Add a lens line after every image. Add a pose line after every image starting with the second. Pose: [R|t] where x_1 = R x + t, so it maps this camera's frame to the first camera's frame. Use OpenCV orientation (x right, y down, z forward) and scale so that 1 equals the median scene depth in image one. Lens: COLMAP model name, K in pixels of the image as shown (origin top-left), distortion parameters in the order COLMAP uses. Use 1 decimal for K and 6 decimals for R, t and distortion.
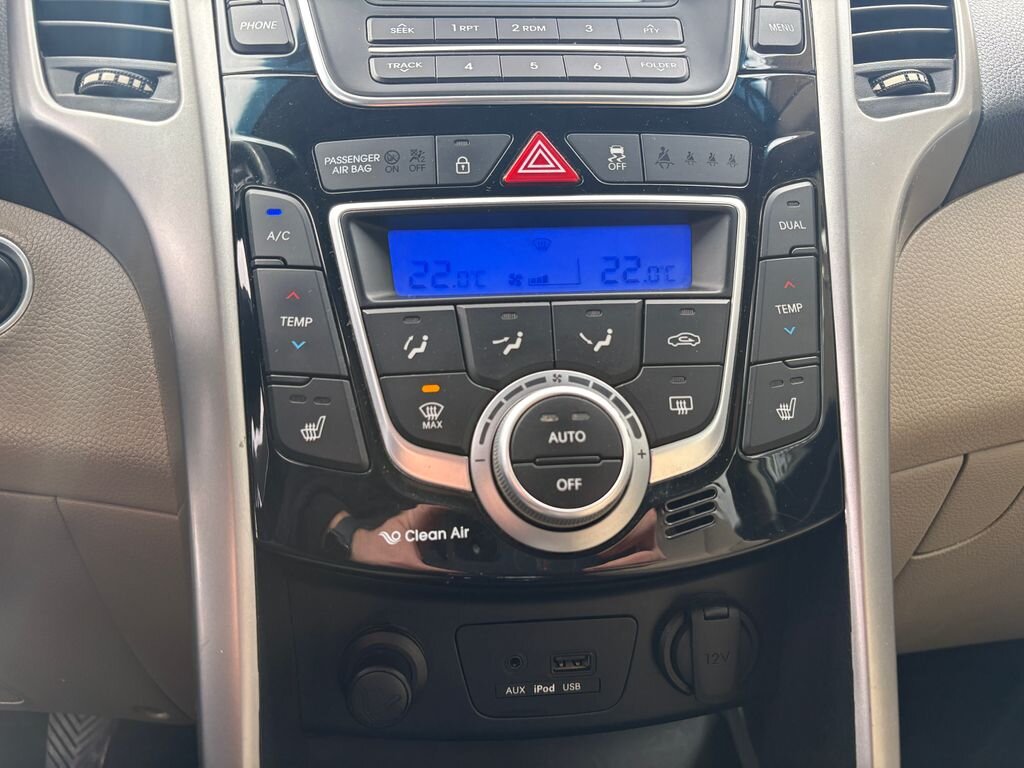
lens RADIAL K [[762.2, 0, 511.5], [0, 762.2, 381.6], [0, 0, 1]] dist [0.064138, -0.083680]
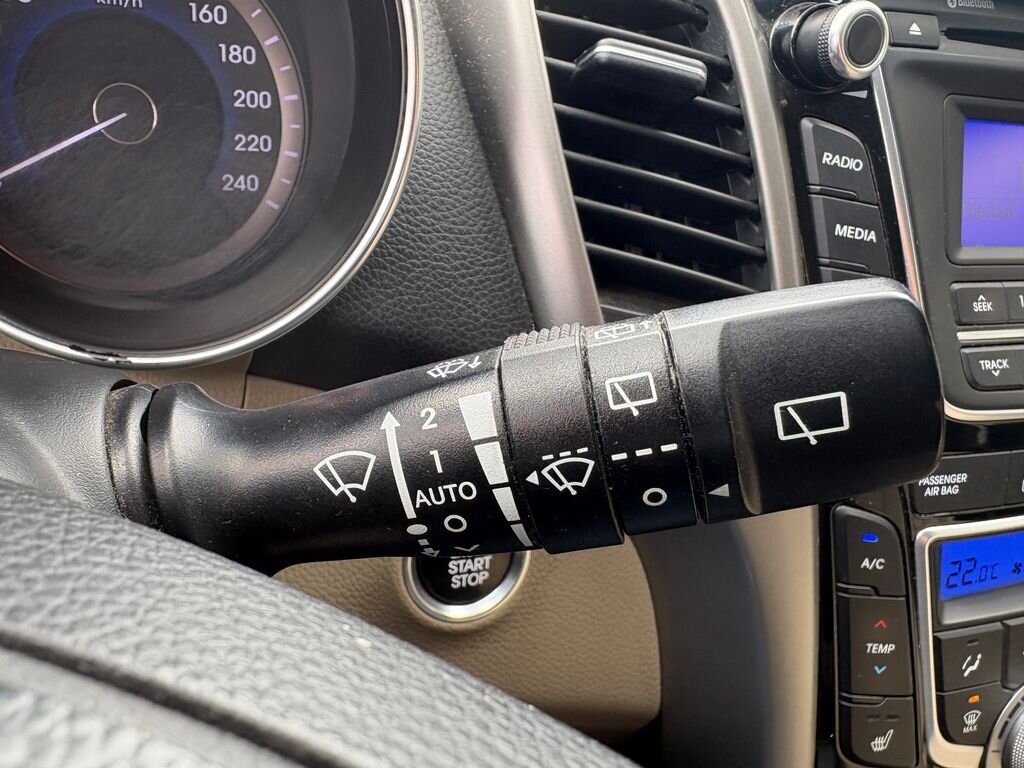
lens RADIAL K [[802.4, 0, 461.0], [0, 802.4, 384.1], [0, 0, 1]] dist [0.005438, 0.002934]
pose [[0.953453, 0.007206, 0.301457, -1.098603], [-0.124728, 0.919609, 0.372509, -0.706481], [-0.274538, -0.392769, 0.877702, 0.333782]]
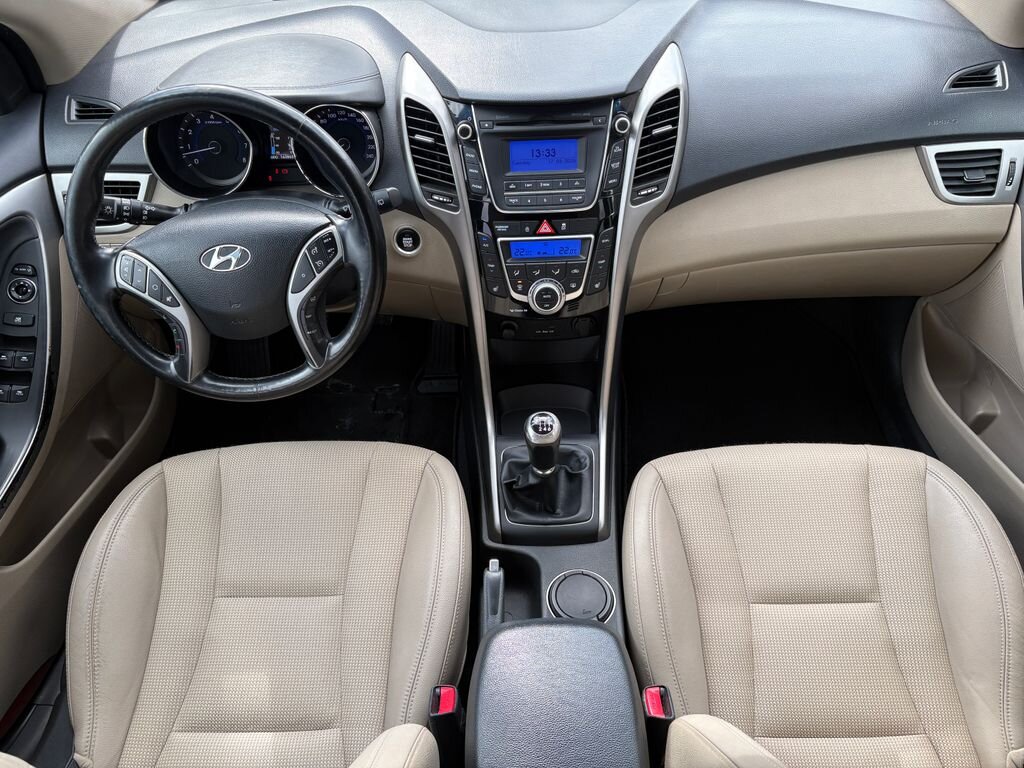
lens RADIAL K [[781.8, 0, 503.5], [0, 781.8, 389.3], [0, 0, 1]] dist [0.062146, -0.076424]
pose [[0.995369, 0.049070, -0.082661, 0.213160], [0.006743, 0.822139, 0.569248, -2.062703], [0.095892, -0.567169, 0.818000, -3.140208]]
